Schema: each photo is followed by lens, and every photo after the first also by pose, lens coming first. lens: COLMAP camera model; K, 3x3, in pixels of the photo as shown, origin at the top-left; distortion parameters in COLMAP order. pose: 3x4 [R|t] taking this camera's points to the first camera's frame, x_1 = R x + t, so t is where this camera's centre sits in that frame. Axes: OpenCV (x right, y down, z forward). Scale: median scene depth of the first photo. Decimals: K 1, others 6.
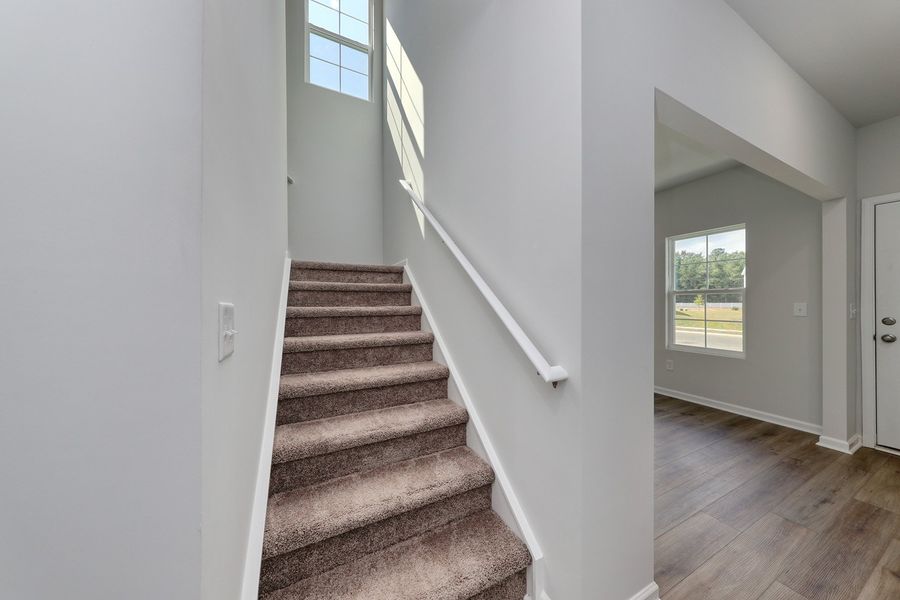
lens RADIAL K [[274.9, 0, 449.1], [0, 274.9, 301.4], [0, 0, 1]] dist [-0.005673, -0.000024]
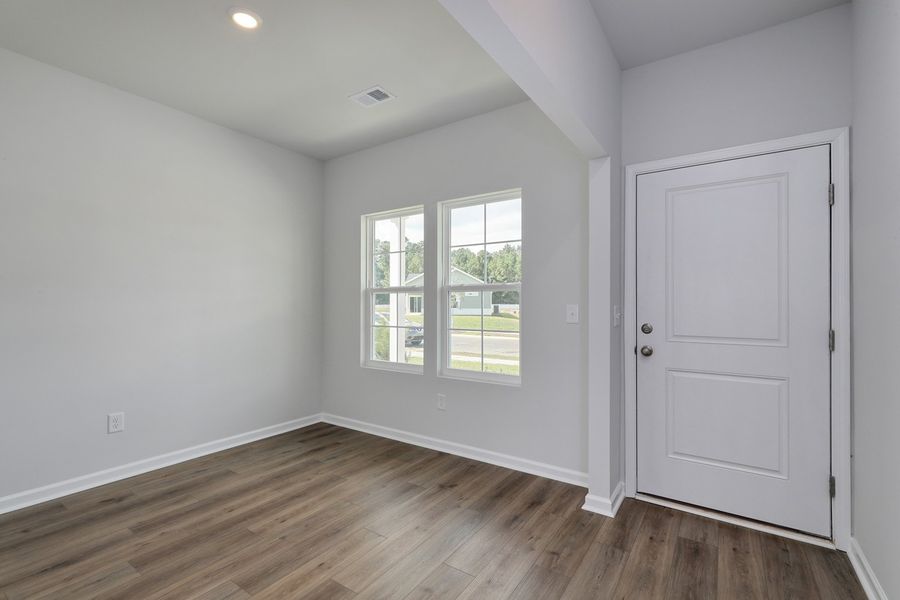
lens RADIAL K [[407.2, 0, 449.2], [0, 407.2, 299.9], [0, 0, 1]] dist [0.007473, -0.001305]
pose [[0.853475, 0.021336, 0.520696, 0.508041], [-0.014386, 0.999745, -0.017385, 0.017882], [-0.520935, 0.007347, 0.853565, 0.283951]]
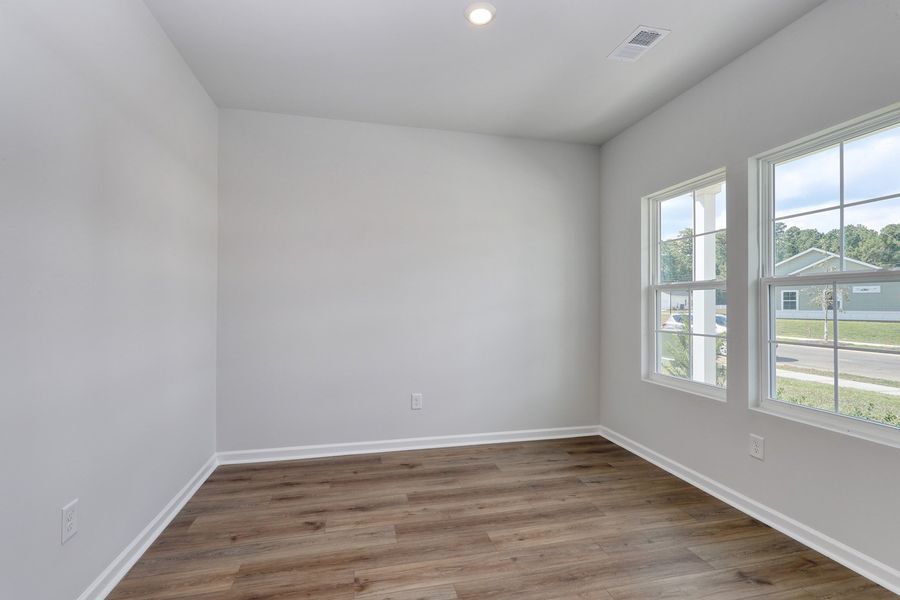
lens RADIAL K [[407.2, 0, 452.7], [0, 407.2, 300.4], [0, 0, 1]] dist [0.007473, -0.001305]
pose [[0.981115, 0.014593, -0.192876, 0.706893], [-0.015801, 0.999864, -0.004729, 0.014534], [0.192780, 0.007688, 0.981212, 0.410018]]
